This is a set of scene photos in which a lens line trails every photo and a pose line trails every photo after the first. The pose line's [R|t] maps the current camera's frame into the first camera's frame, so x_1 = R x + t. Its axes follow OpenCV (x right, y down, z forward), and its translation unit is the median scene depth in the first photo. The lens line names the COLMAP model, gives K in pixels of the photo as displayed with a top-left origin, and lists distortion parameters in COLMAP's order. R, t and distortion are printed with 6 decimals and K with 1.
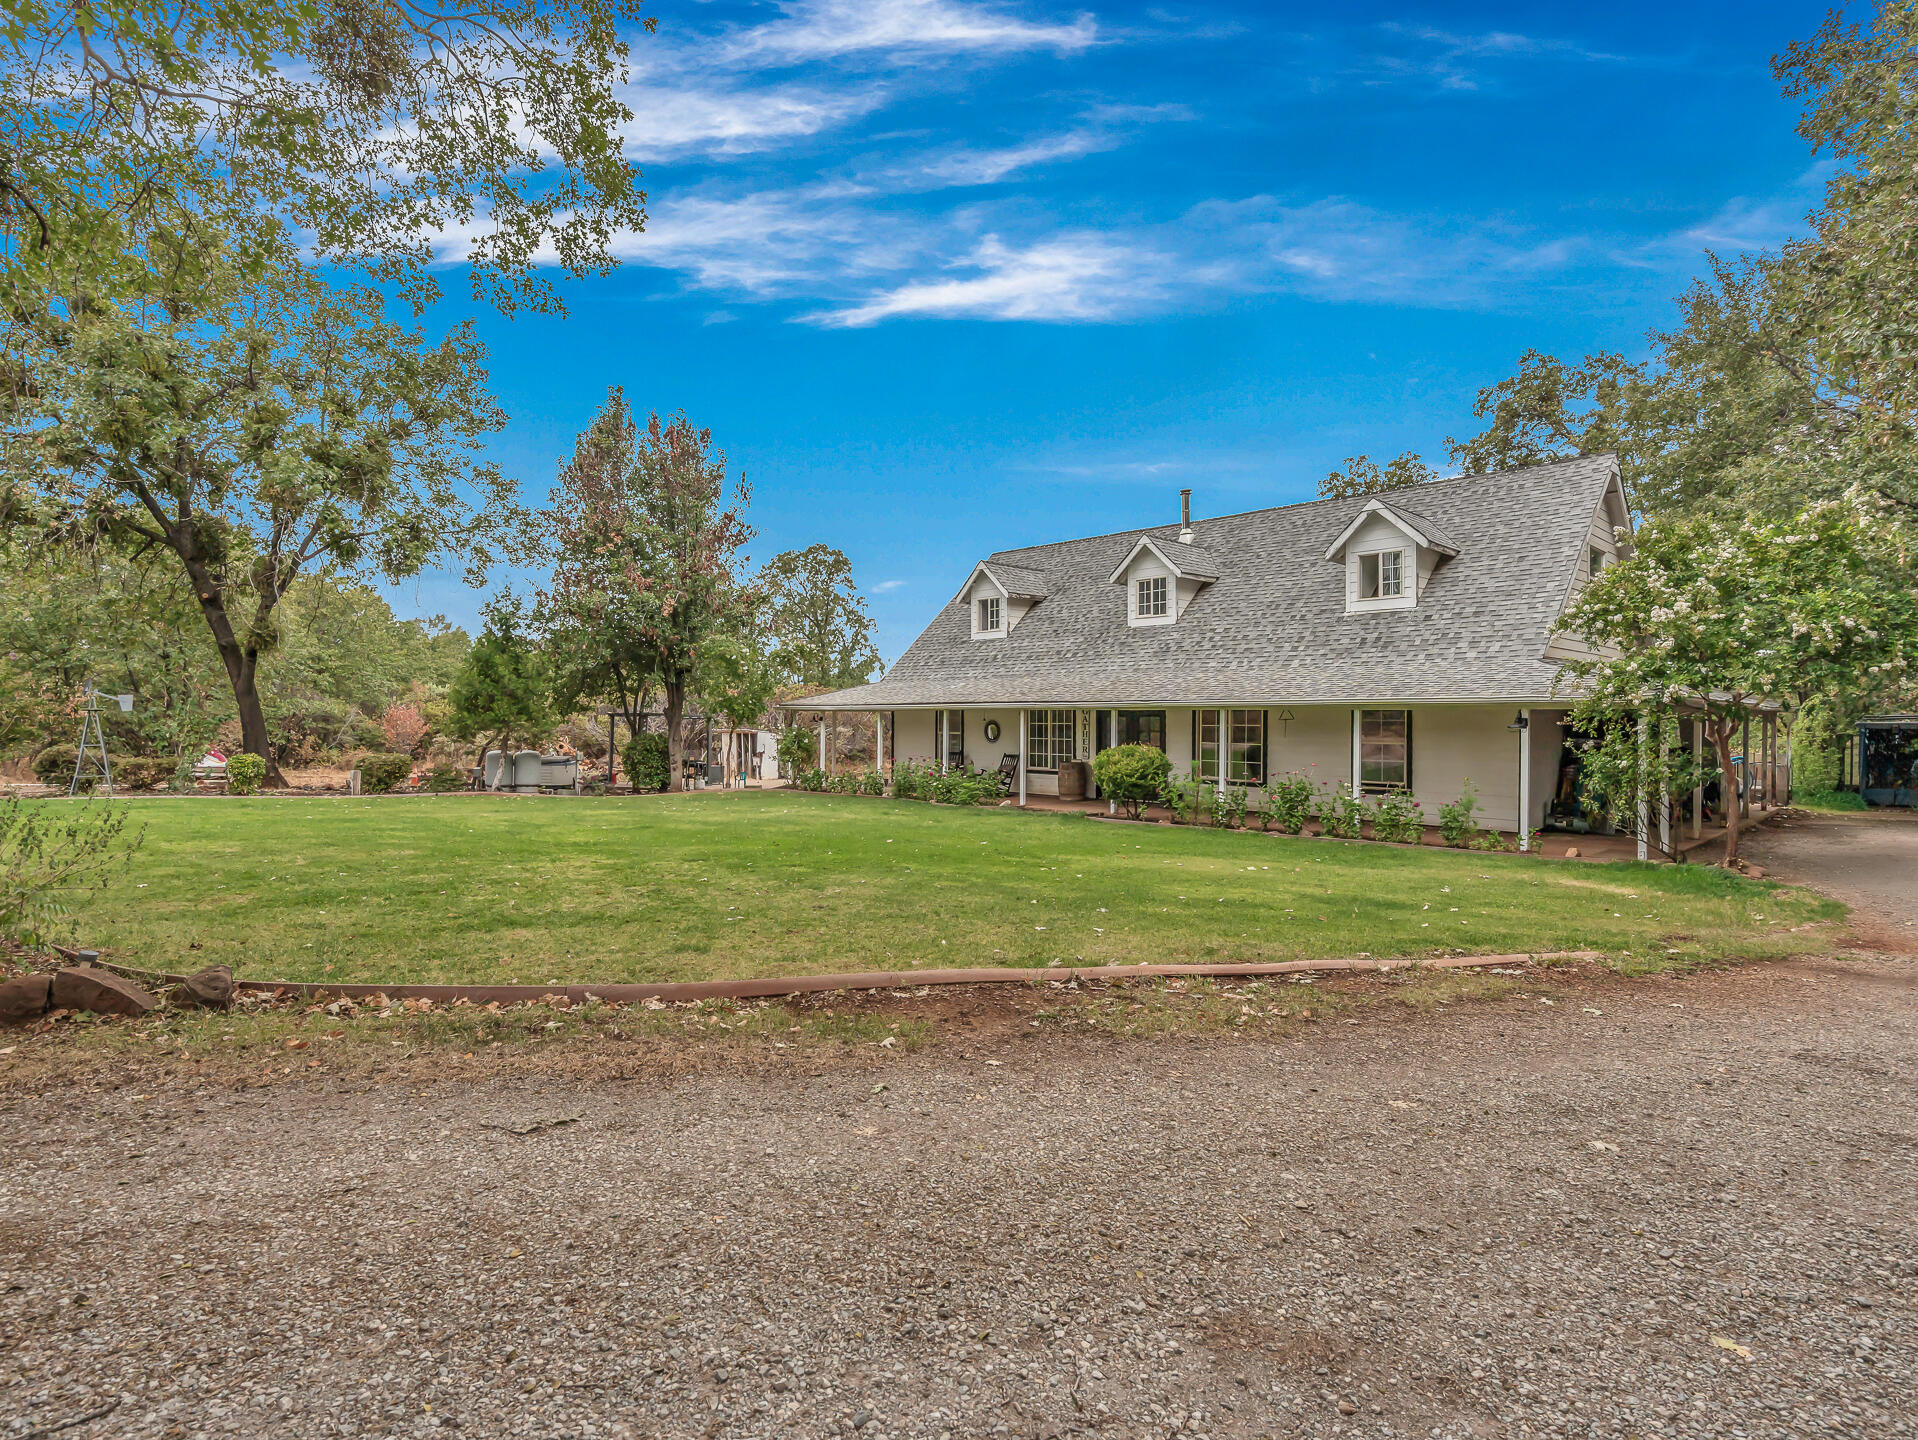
lens RADIAL K [[1001.5, 0, 959.0], [0, 1001.5, 720.0], [0, 0, 1]] dist [0.003857, 0.000532]
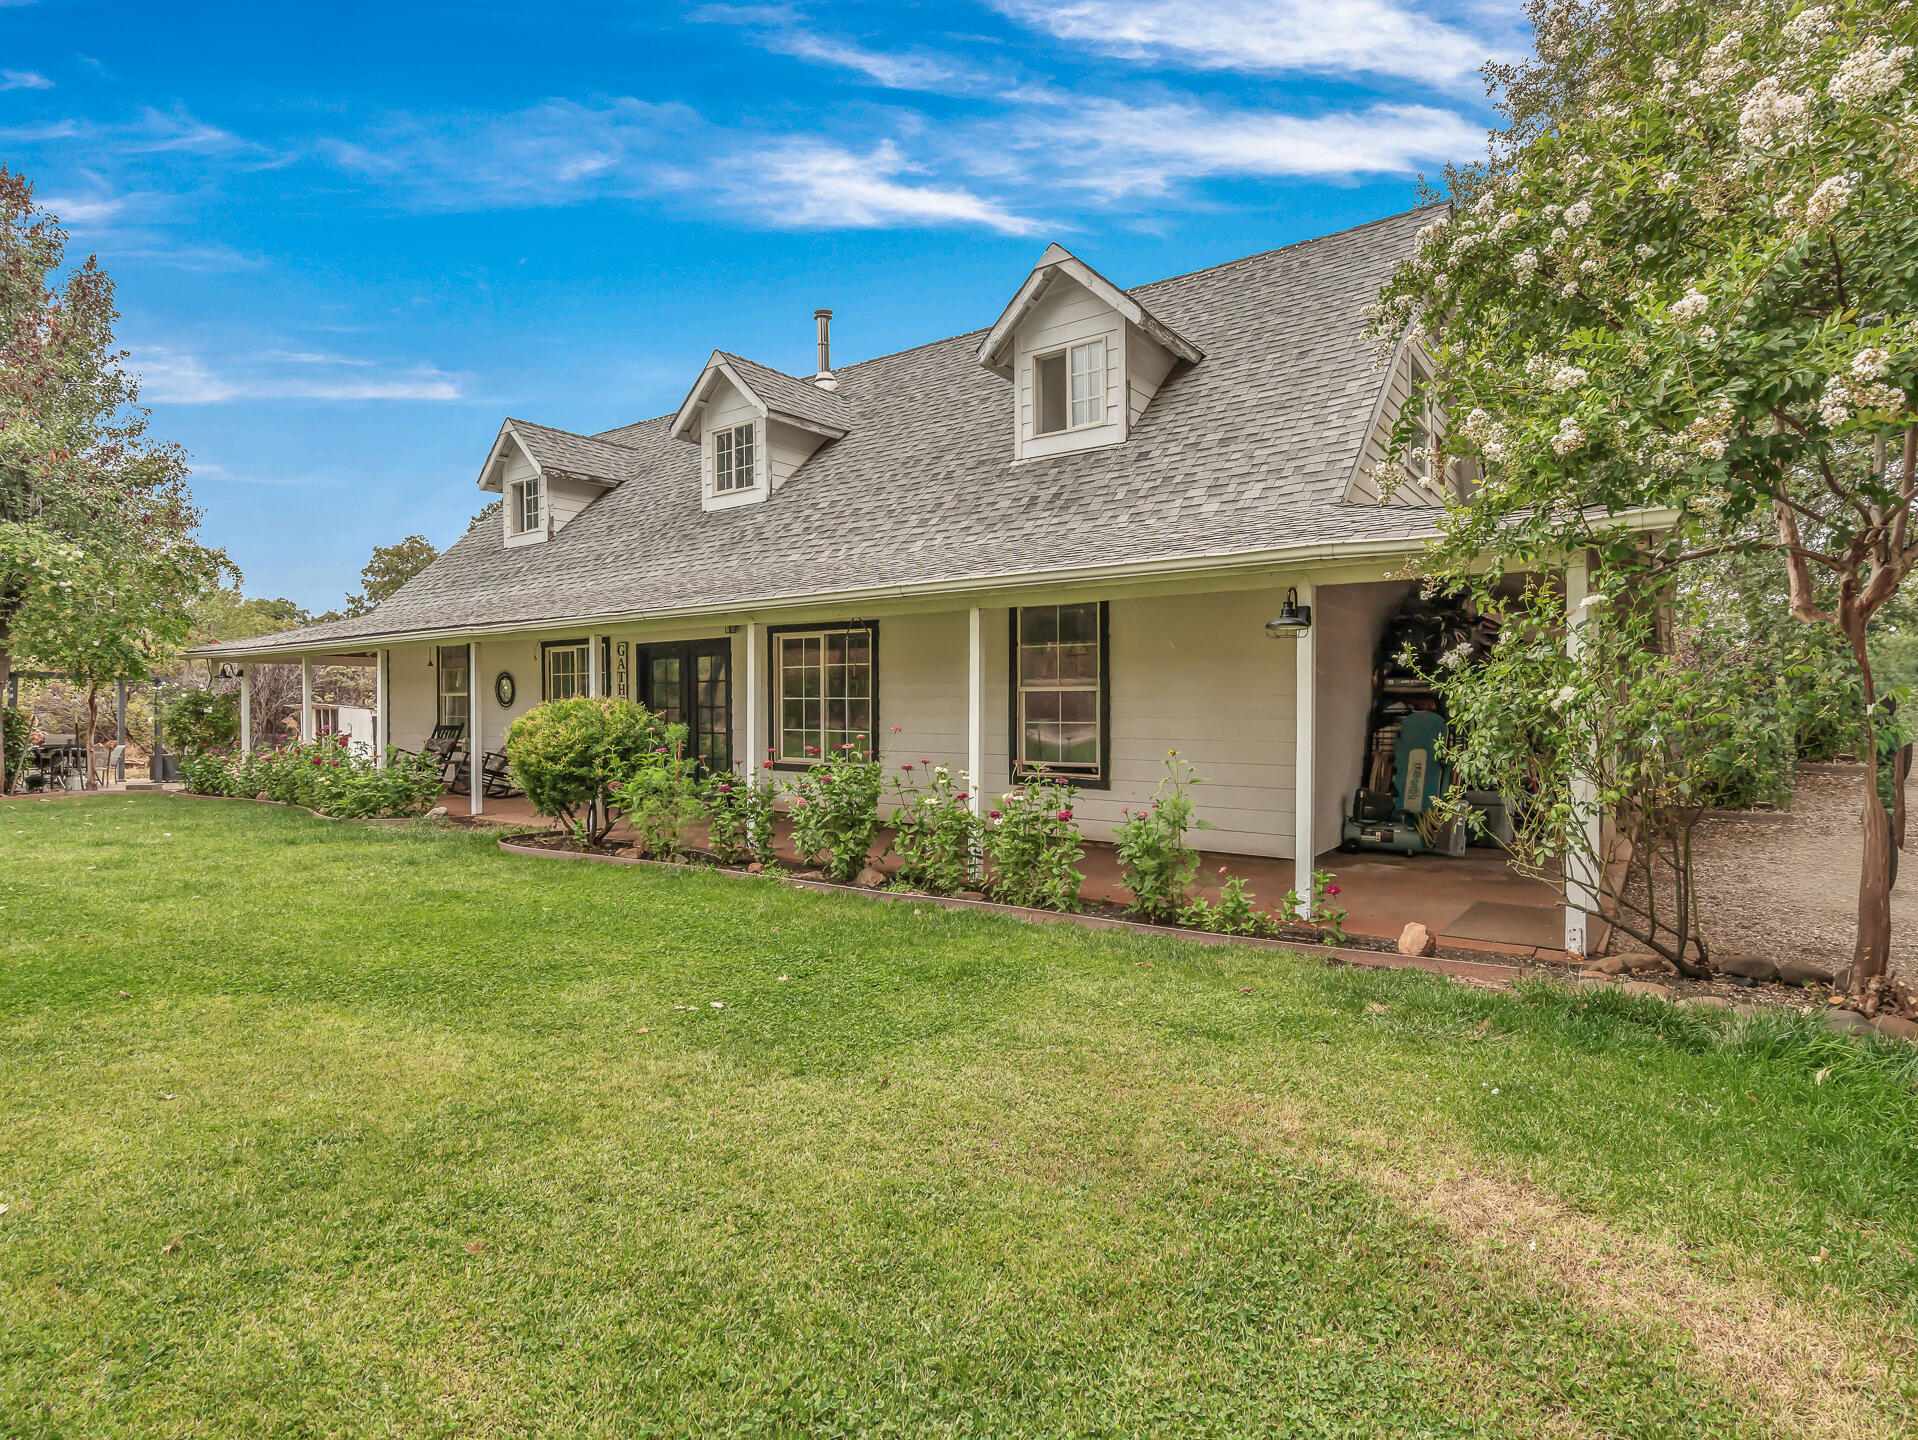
lens RADIAL K [[997.4, 0, 959.0], [0, 997.4, 720.0], [0, 0, 1]] dist [-0.008316, -0.000148]
pose [[0.986040, -0.007850, 0.166321, 0.235740], [0.005642, 0.999890, 0.013748, 0.026576], [-0.166411, -0.012618, 0.985976, 0.409749]]
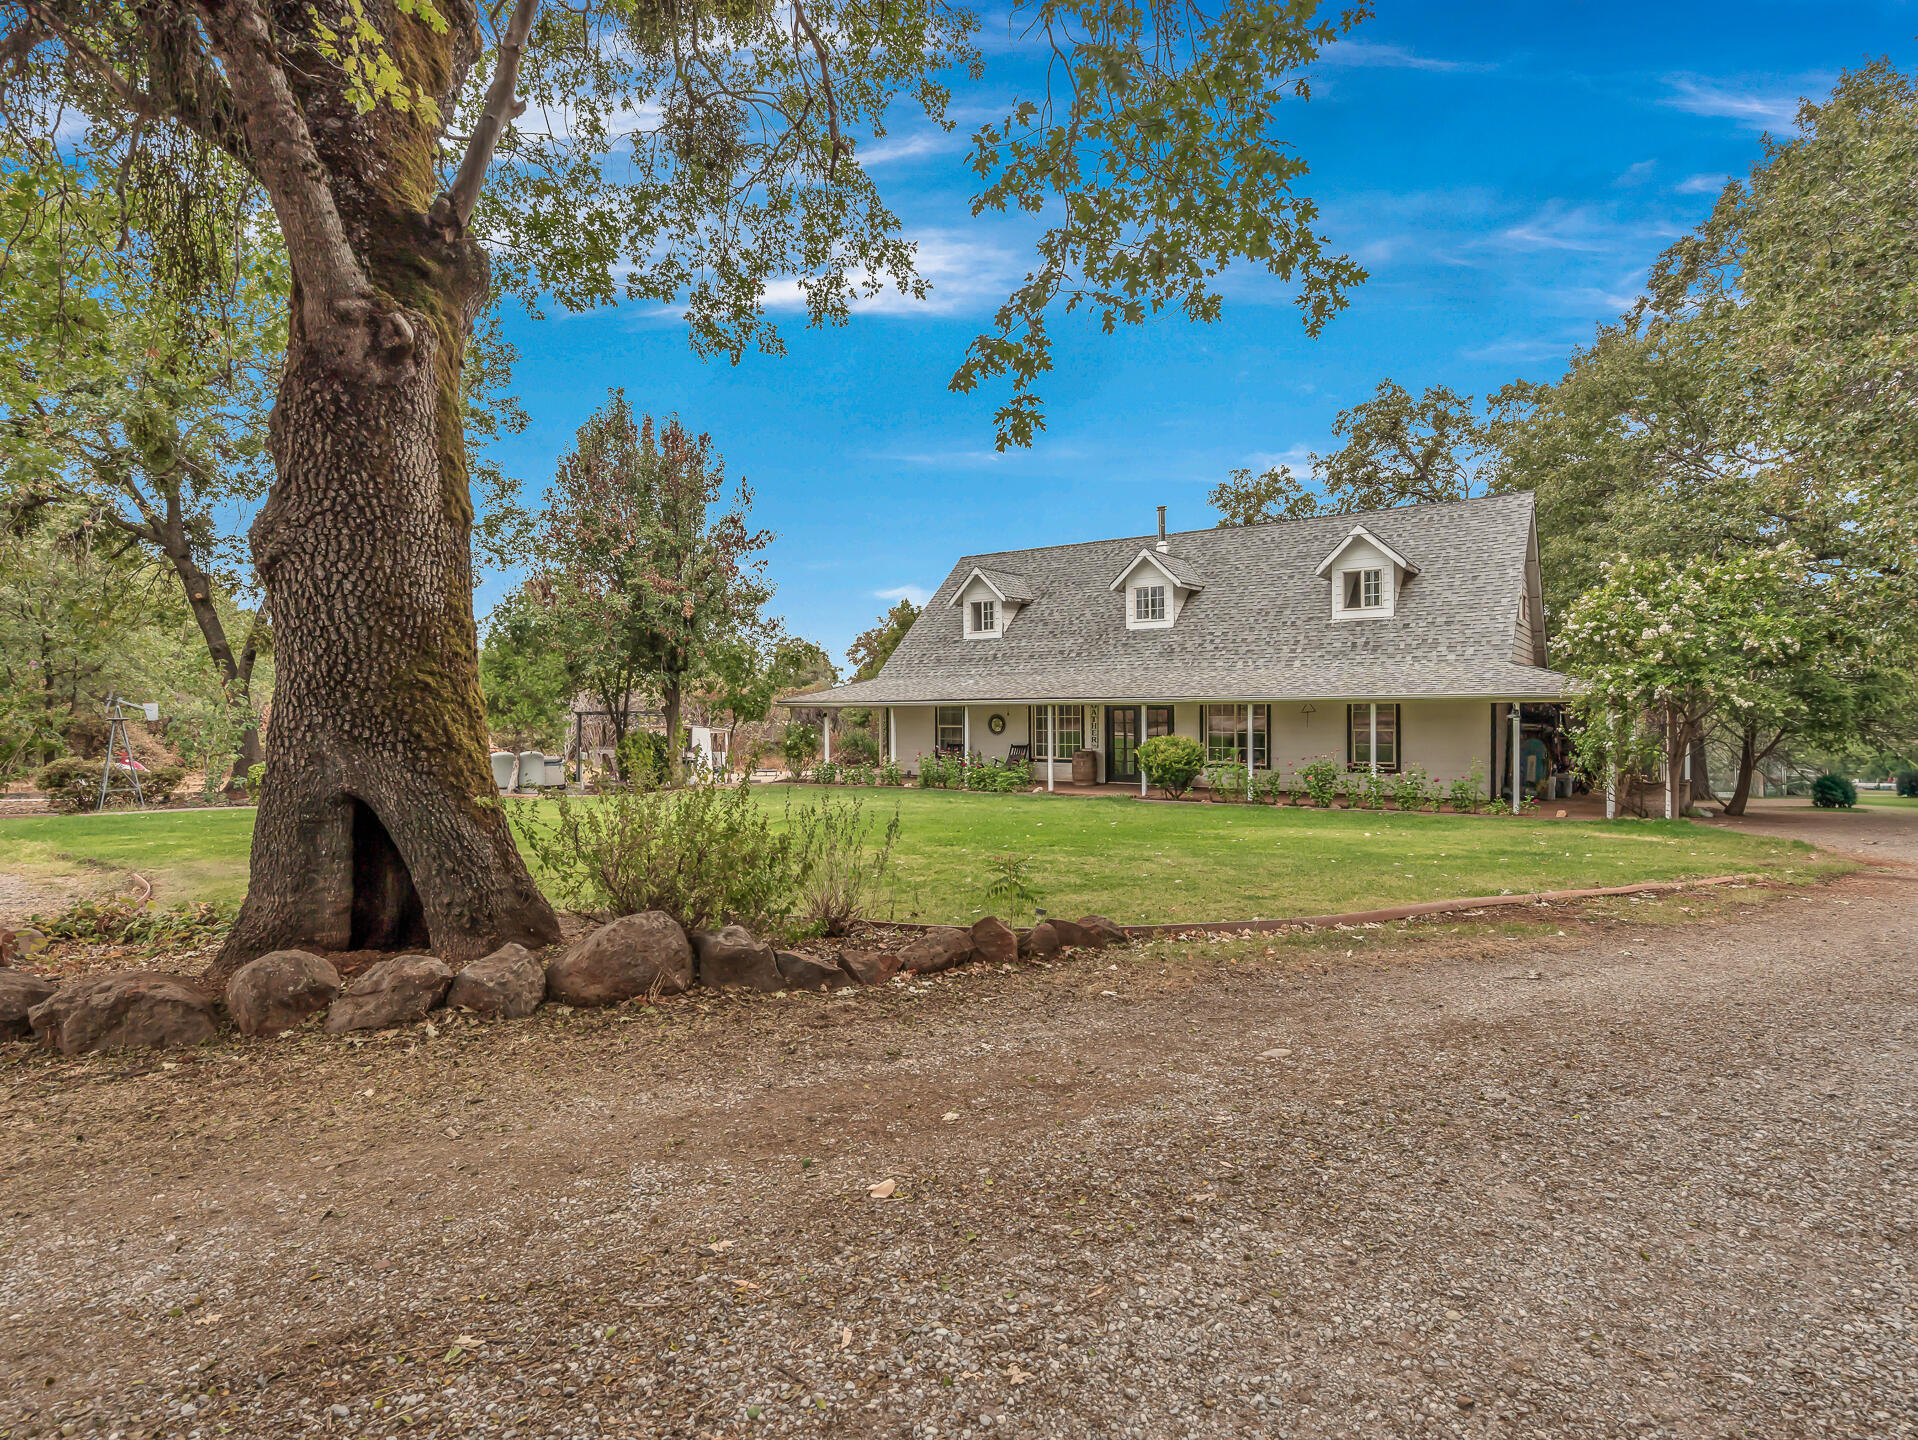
lens RADIAL K [[1001.5, 0, 959.0], [0, 1001.5, 720.0], [0, 0, 1]] dist [0.003857, 0.000532]
pose [[0.982330, -0.016115, 0.186461, -0.241826], [0.013738, 0.999807, 0.014032, -0.010791], [-0.186651, -0.011222, 0.982362, -0.072360]]
